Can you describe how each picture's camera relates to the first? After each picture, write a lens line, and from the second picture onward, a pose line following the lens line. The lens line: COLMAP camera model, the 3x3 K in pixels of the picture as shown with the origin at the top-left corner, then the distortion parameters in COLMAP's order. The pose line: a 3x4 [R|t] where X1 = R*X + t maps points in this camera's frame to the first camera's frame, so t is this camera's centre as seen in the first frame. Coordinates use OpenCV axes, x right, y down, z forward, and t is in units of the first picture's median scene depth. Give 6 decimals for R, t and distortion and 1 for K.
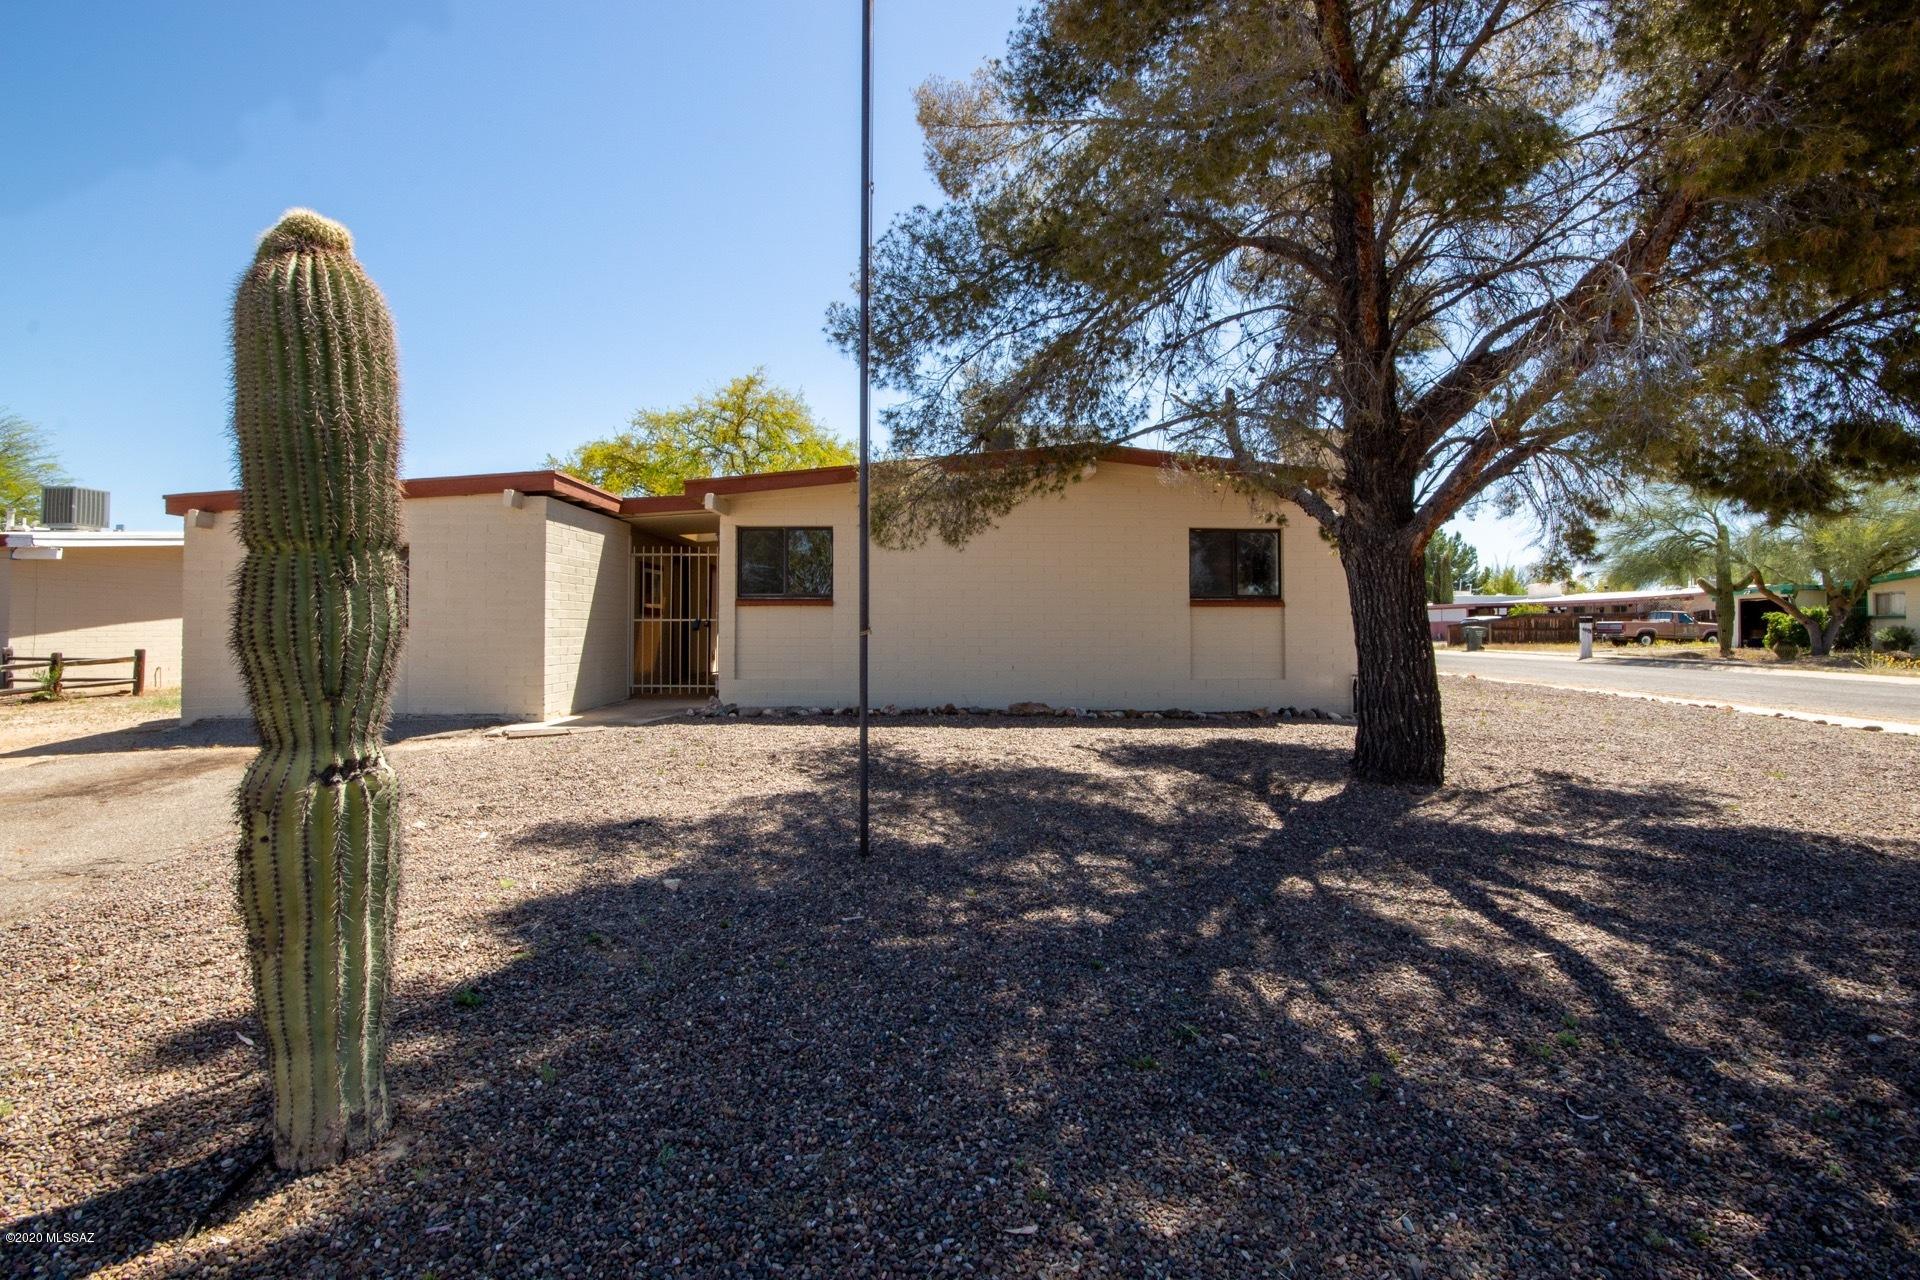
lens RADIAL K [[883.5, 0, 965.9], [0, 883.5, 646.9], [0, 0, 1]] dist [0.005493, 0.001571]
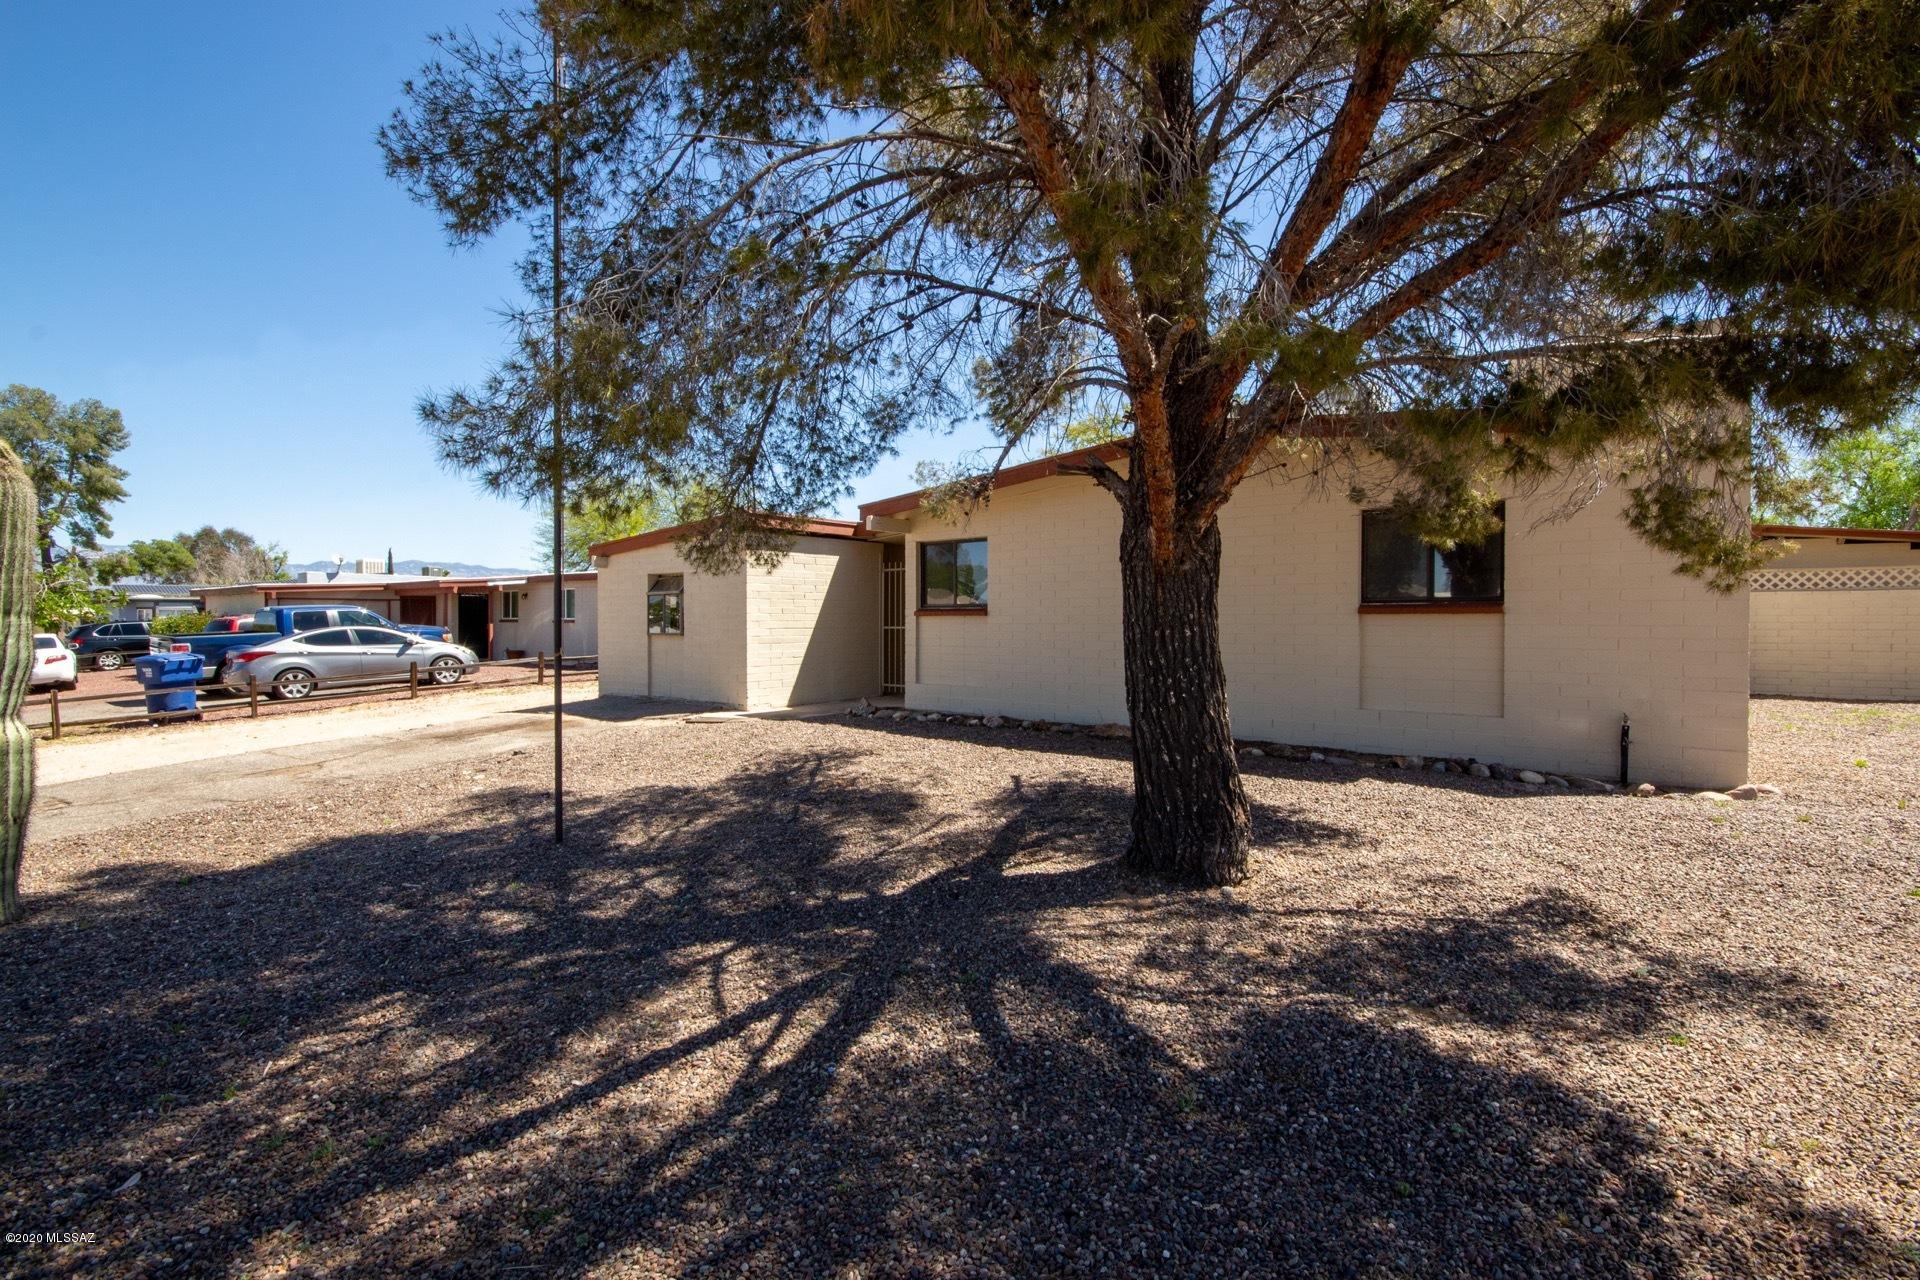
lens RADIAL K [[883.5, 0, 965.9], [0, 883.5, 646.9], [0, 0, 1]] dist [0.005493, 0.001571]
pose [[0.759051, 0.018190, -0.650777, 0.523786], [-0.011732, 0.999829, 0.014263, -0.024977], [0.650926, -0.003192, 0.759135, 0.222703]]
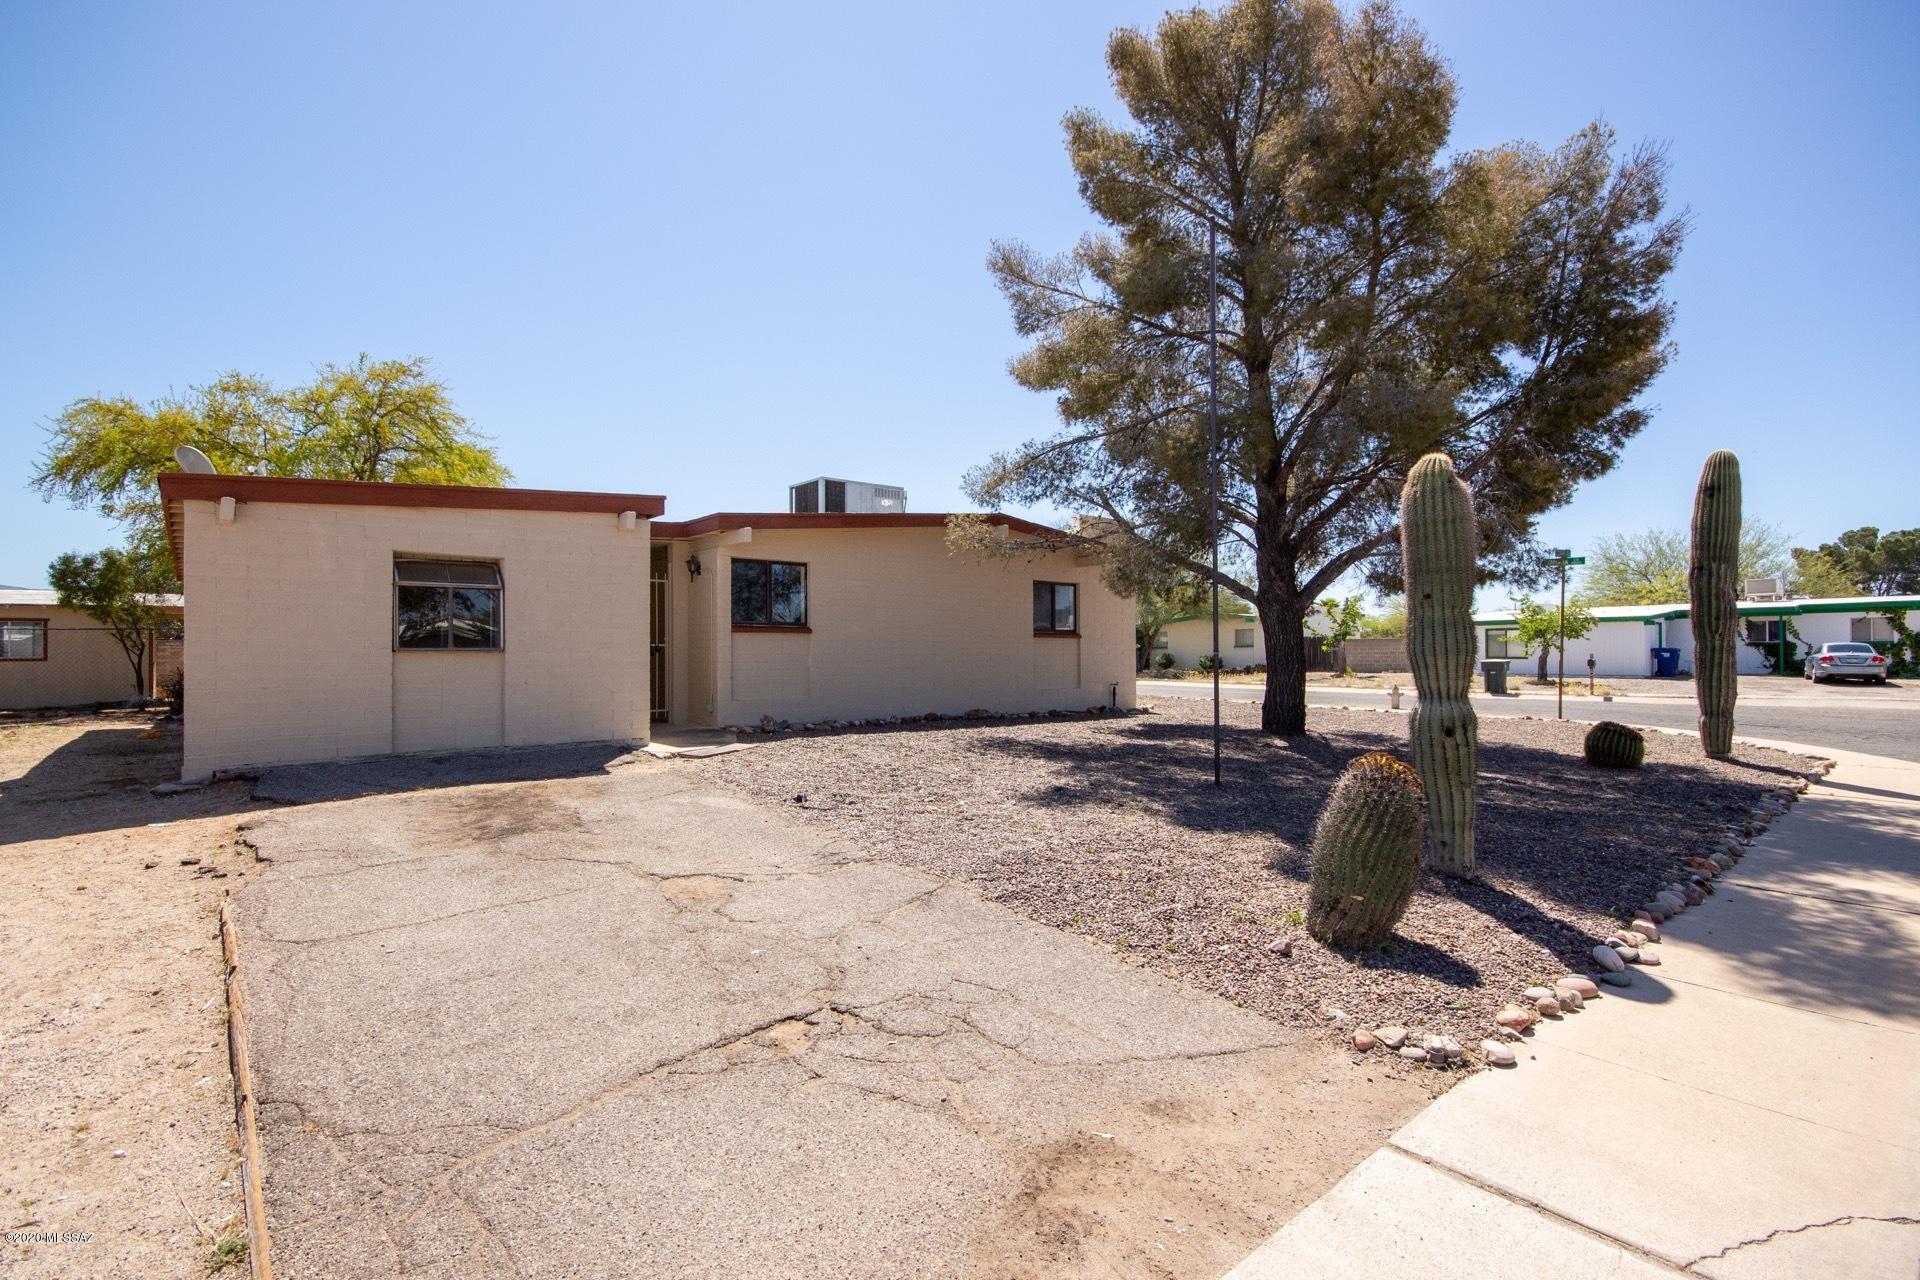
lens RADIAL K [[883.5, 0, 965.9], [0, 883.5, 646.9], [0, 0, 1]] dist [0.005493, 0.001571]
pose [[0.768001, 0.000790, 0.640449, -0.738572], [0.022632, 0.999341, -0.028372, 0.009347], [-0.640049, 0.036284, 0.767477, -0.003130]]
